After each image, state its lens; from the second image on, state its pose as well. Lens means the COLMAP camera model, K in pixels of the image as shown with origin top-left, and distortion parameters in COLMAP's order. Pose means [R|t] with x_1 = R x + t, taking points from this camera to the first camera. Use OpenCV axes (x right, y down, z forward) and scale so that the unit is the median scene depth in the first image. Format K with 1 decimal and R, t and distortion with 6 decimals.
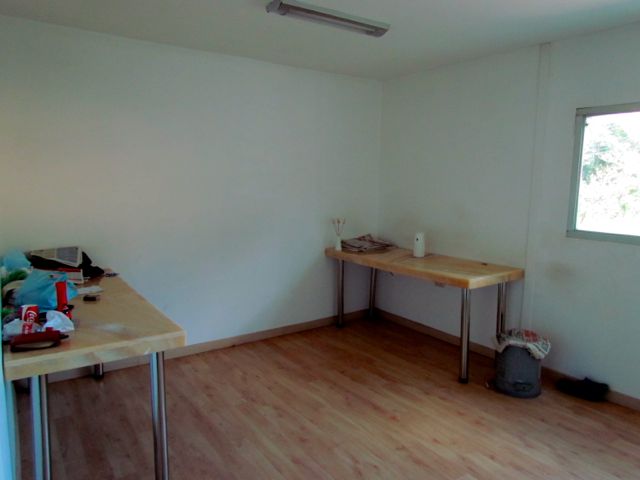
lens RADIAL K [[450.0, 0, 320.0], [0, 450.0, 240.0], [0, 0, 1]] dist [-0.028156, 0.000984]
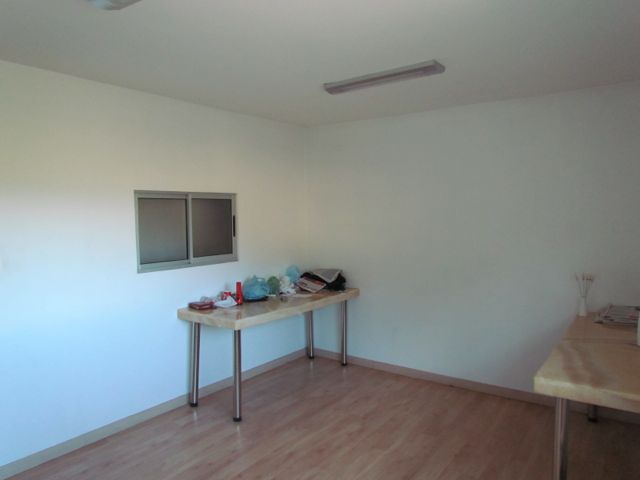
lens RADIAL K [[450.0, 0, 320.0], [0, 450.0, 240.0], [0, 0, 1]] dist [-0.028156, 0.000984]
pose [[0.325963, 0.038640, -0.944592, 0.874603], [-0.108660, 0.994074, 0.003167, -0.084858], [0.939117, 0.101607, 0.328230, 0.473982]]
